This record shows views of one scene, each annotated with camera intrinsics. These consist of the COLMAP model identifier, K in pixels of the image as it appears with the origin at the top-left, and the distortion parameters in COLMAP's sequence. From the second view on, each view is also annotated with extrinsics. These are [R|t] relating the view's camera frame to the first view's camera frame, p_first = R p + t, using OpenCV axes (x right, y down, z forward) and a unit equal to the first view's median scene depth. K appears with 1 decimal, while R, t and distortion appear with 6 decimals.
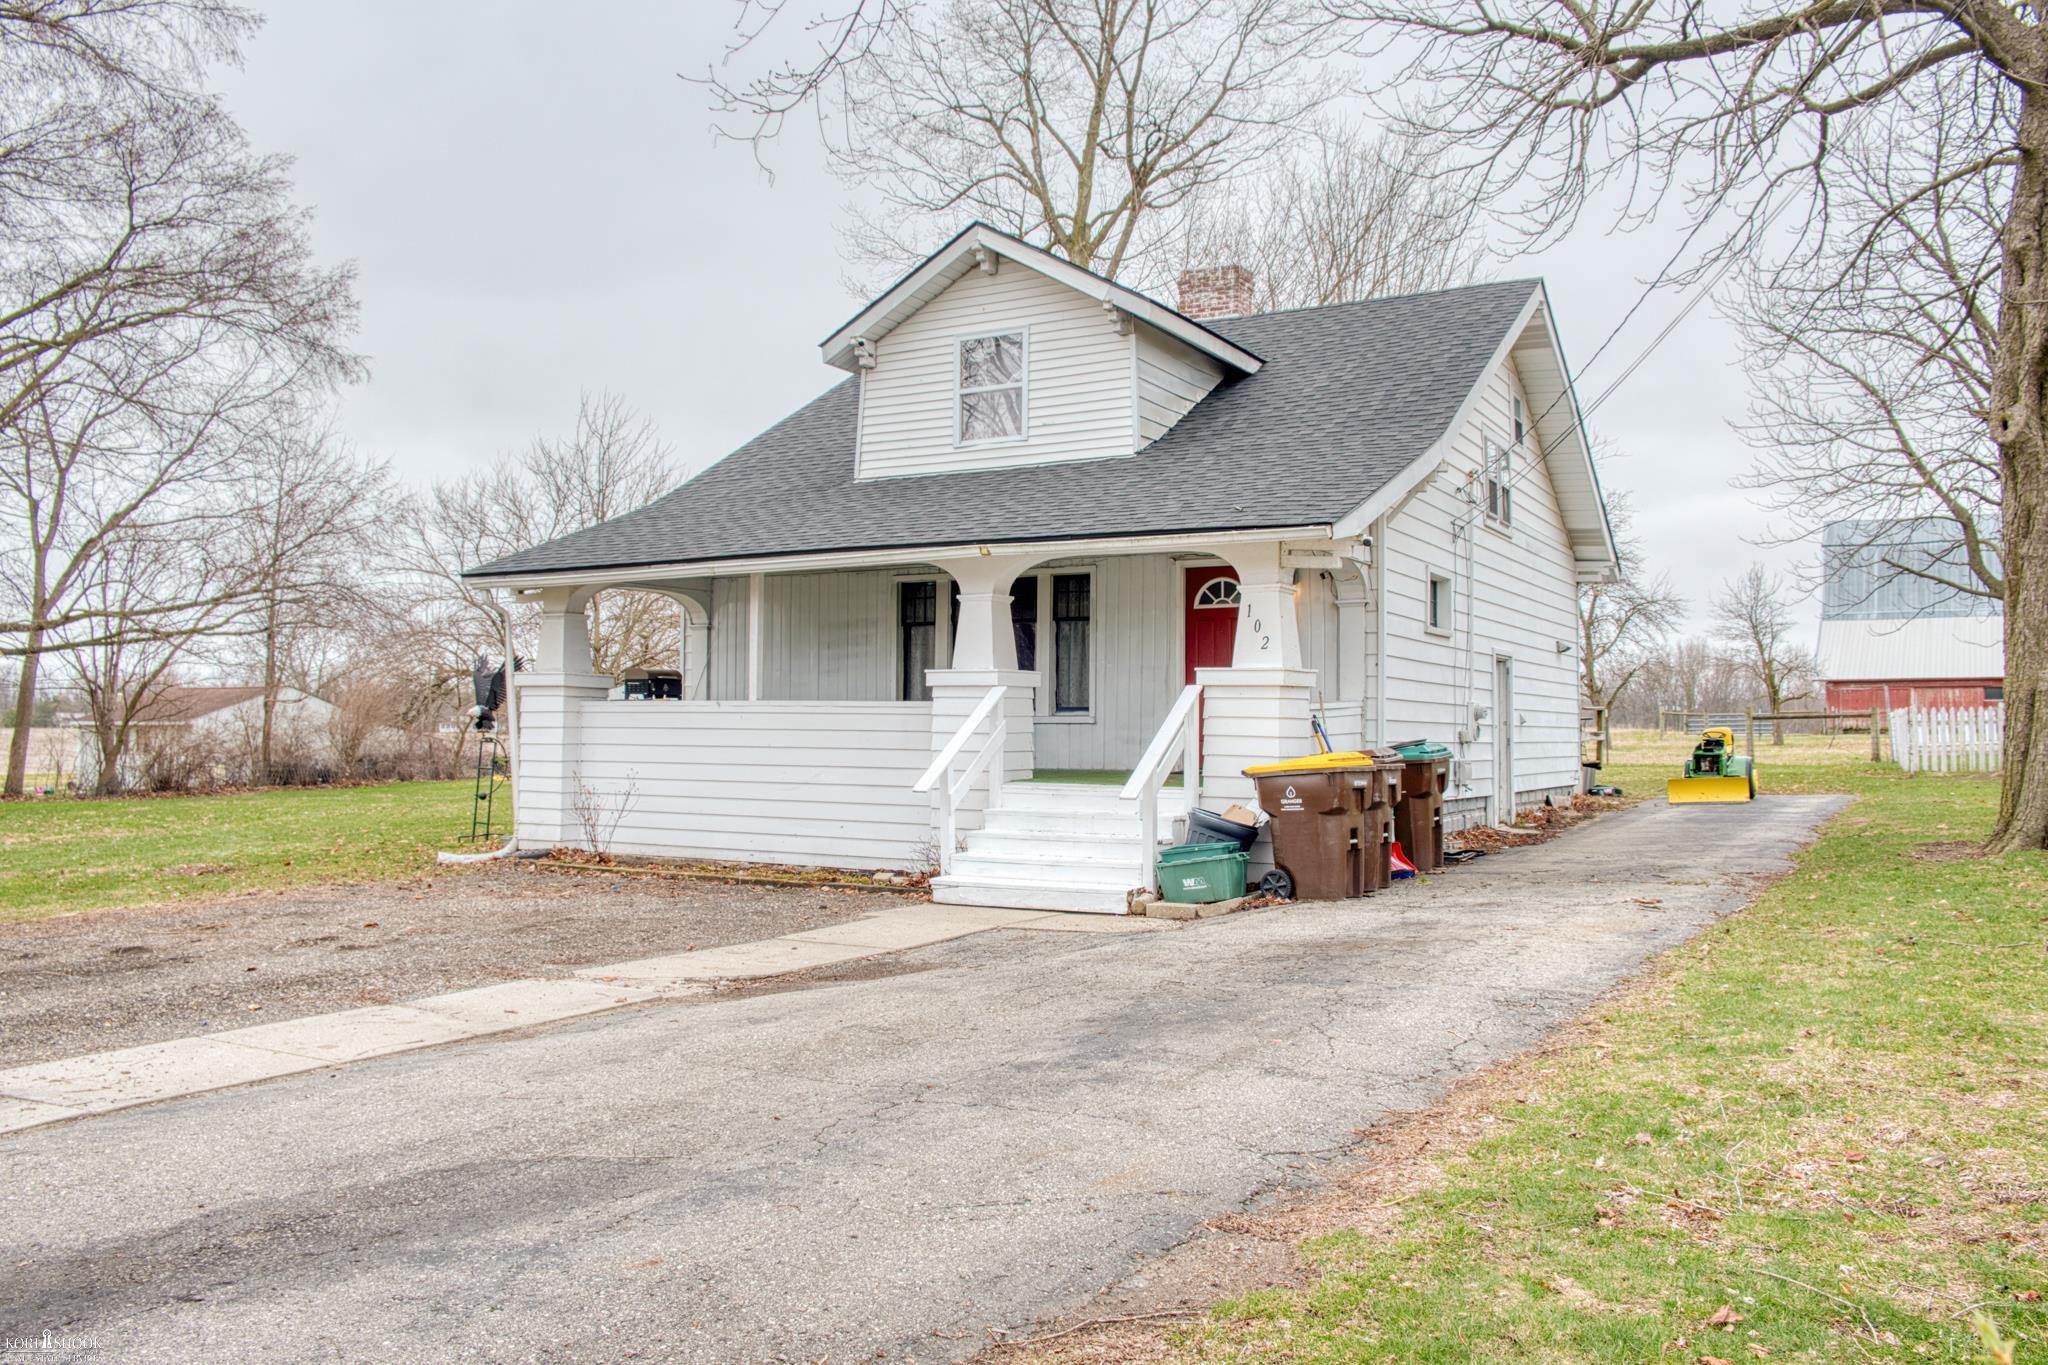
lens RADIAL K [[1580.9, 0, 1024.0], [0, 1580.9, 682.5], [0, 0, 1]] dist [-0.042159, 0.006306]
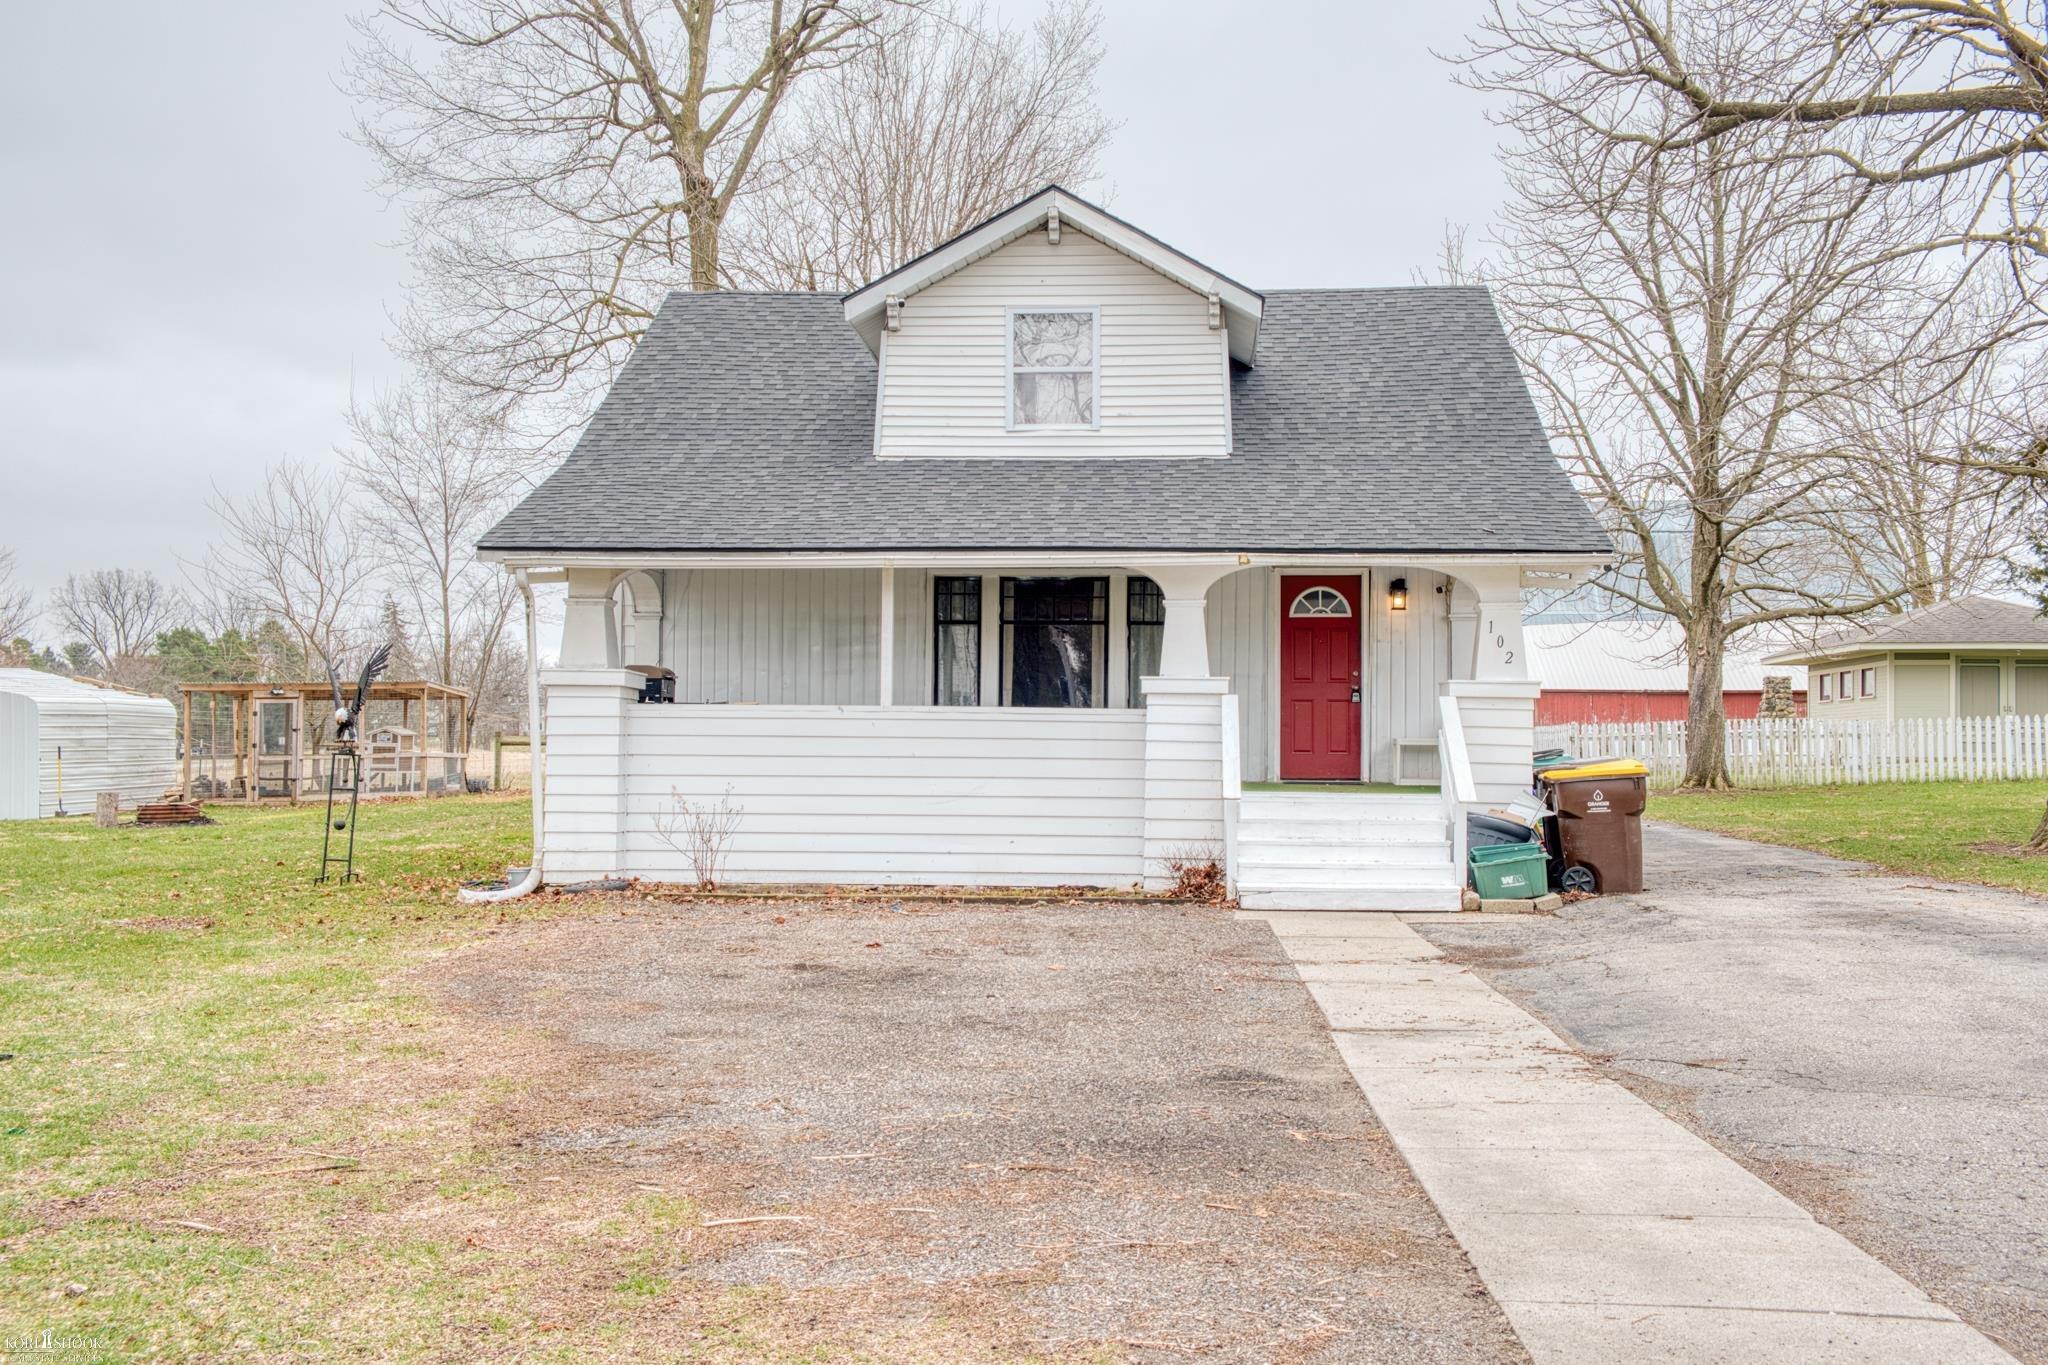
lens RADIAL K [[2169.2, 0, 1023.0], [0, 2169.2, 687.1], [0, 0, 1]] dist [0.169551, 0.277976]
pose [[0.895802, 0.013287, 0.444255, -0.617555], [-0.014808, 0.999890, -0.000045, -0.000241], [-0.444207, -0.006538, 0.895900, -0.139778]]
